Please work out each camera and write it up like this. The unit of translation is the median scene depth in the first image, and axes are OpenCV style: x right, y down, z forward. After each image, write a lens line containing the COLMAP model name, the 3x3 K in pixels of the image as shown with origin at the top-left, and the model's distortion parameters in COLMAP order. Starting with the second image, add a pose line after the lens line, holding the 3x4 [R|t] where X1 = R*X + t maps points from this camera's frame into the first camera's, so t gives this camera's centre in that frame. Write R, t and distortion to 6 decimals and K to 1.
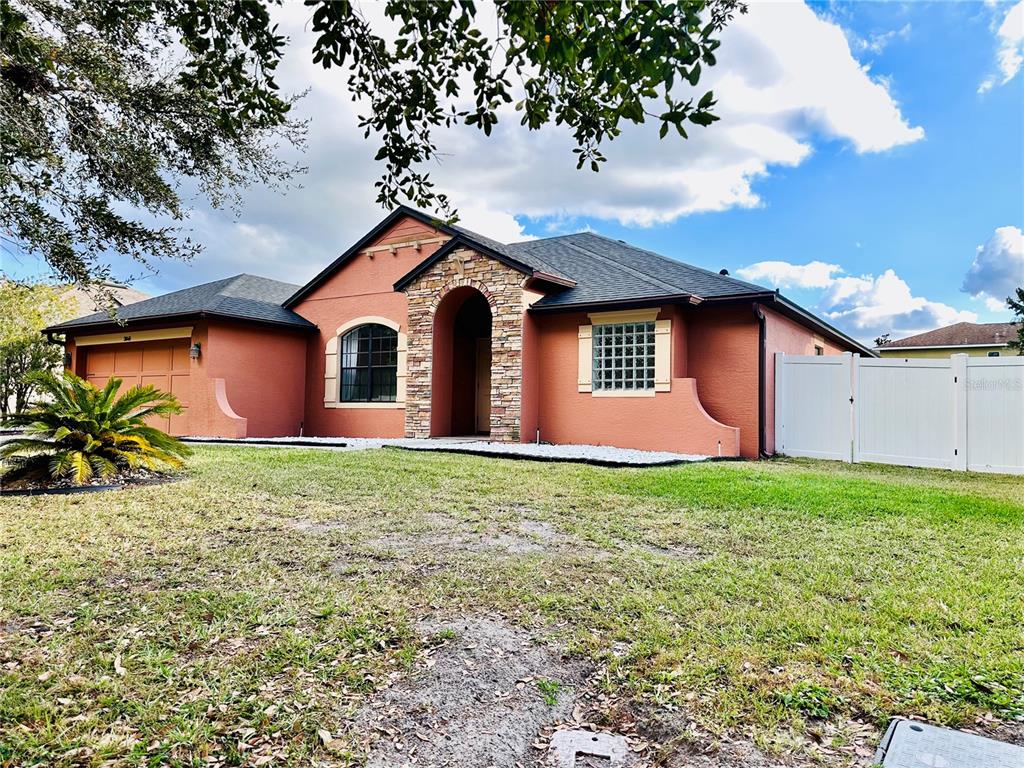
lens RADIAL K [[751.4, 0, 511.0], [0, 751.4, 388.0], [0, 0, 1]] dist [0.009605, 0.001238]
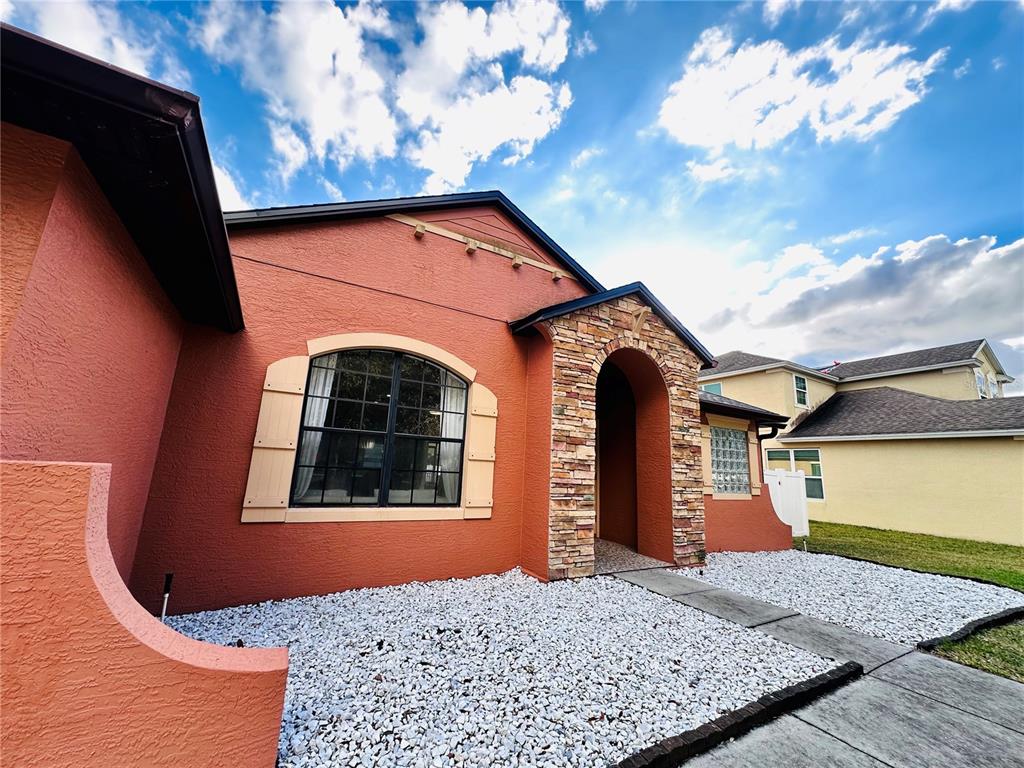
lens RADIAL K [[408.5, 0, 513.9], [0, 408.5, 377.8], [0, 0, 1]] dist [-0.006416, 0.001297]
pose [[0.437037, 0.197500, 0.877492, -0.452112], [-0.077514, 0.980235, -0.182019, -0.024175], [-0.896097, 0.011531, 0.443708, 0.905084]]
